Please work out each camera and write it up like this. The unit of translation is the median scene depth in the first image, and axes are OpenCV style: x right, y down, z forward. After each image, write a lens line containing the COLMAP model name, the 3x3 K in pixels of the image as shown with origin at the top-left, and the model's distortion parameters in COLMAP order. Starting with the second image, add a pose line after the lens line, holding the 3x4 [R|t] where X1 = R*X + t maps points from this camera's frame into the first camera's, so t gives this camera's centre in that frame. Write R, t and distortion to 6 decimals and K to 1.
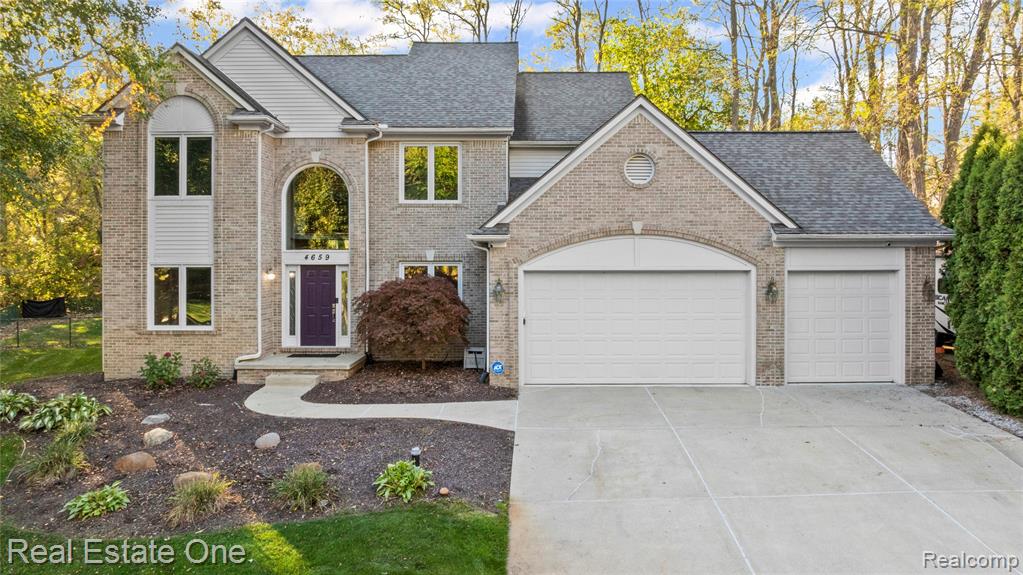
lens RADIAL K [[738.2, 0, 535.6], [0, 738.2, 259.3], [0, 0, 1]] dist [-0.027742, 0.005702]
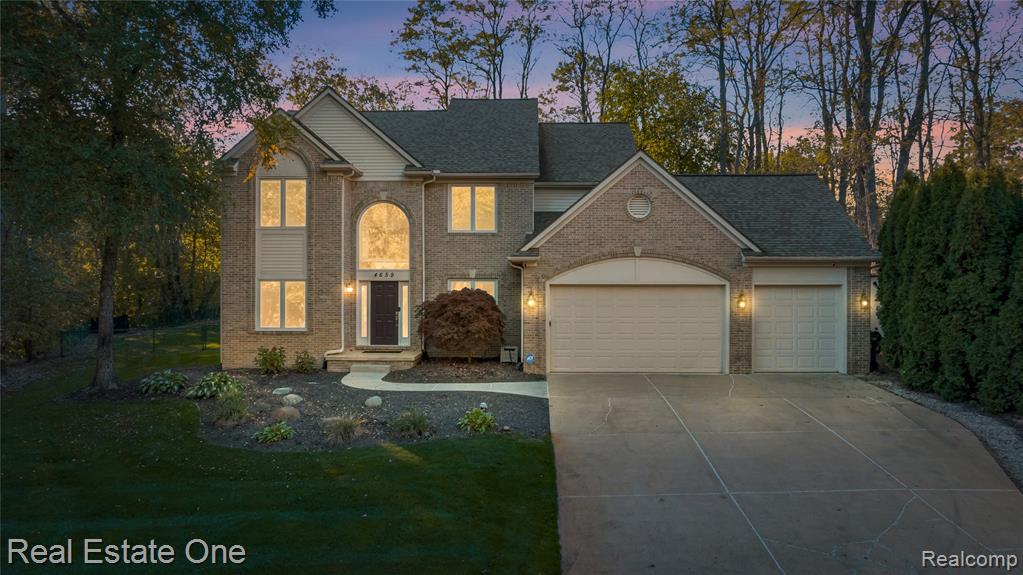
lens RADIAL K [[738.2, 0, 515.8], [0, 738.2, 285.0], [0, 0, 1]] dist [-0.027742, 0.005702]
pose [[0.999724, 0.002668, -0.023334, -0.045375], [-0.002776, 0.999985, -0.004619, 0.022374], [0.023322, 0.004682, 0.999717, -0.298047]]
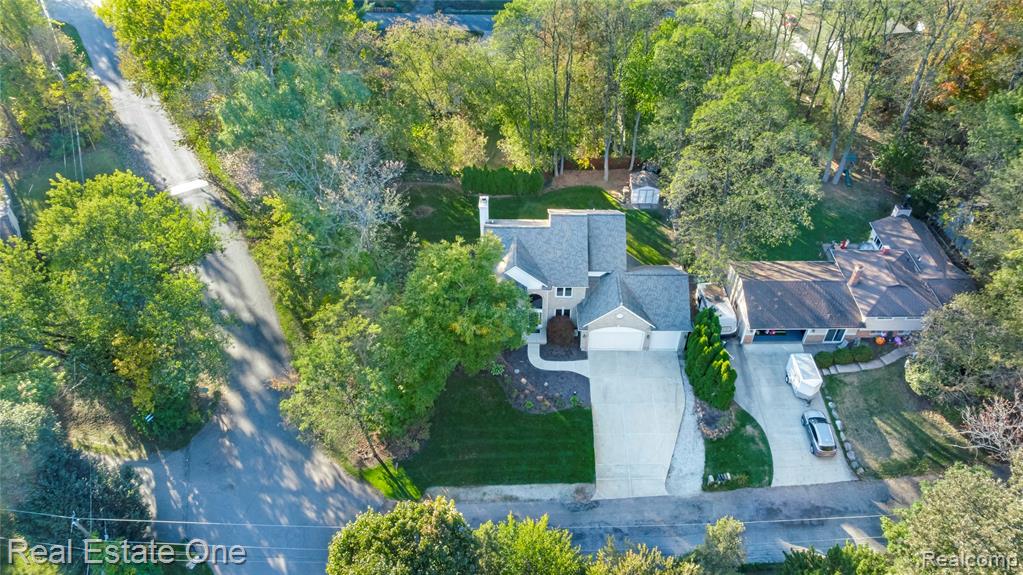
lens RADIAL K [[738.2, 0, 508.4], [0, 738.2, 289.0], [0, 0, 1]] dist [-0.027742, 0.005702]
pose [[0.999767, 0.017034, -0.013244, -0.429020], [-0.004045, 0.750882, 0.660424, -2.924880], [0.021194, -0.660217, 0.750776, -2.003307]]
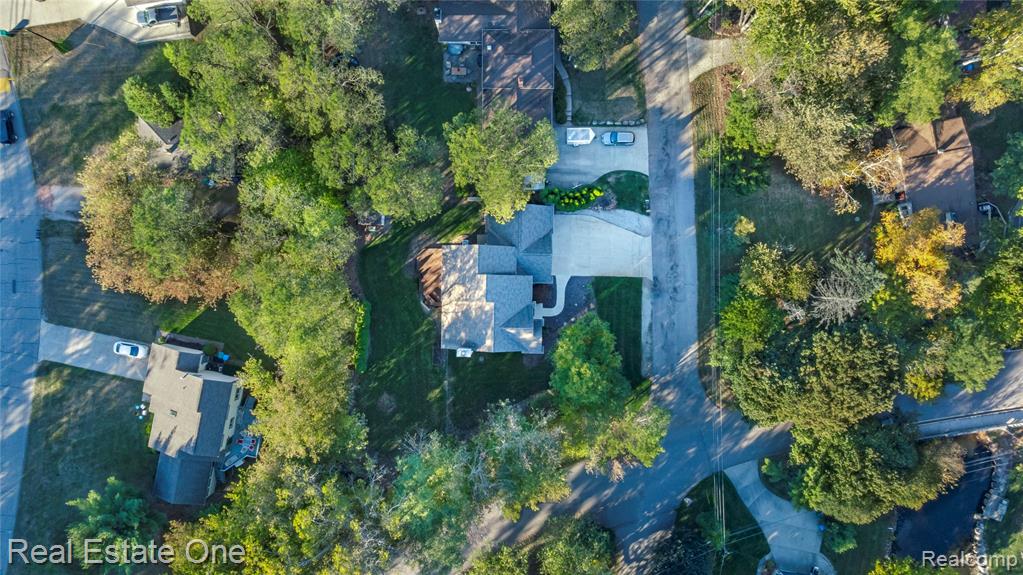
lens RADIAL K [[738.2, 0, 511.8], [0, 738.2, 285.3], [0, 0, 1]] dist [-0.027742, 0.005702]
pose [[0.020553, -0.999743, 0.009589, -0.173543], [0.011502, 0.009827, 0.999886, -6.033534], [-0.999723, -0.020440, 0.011701, 1.167924]]
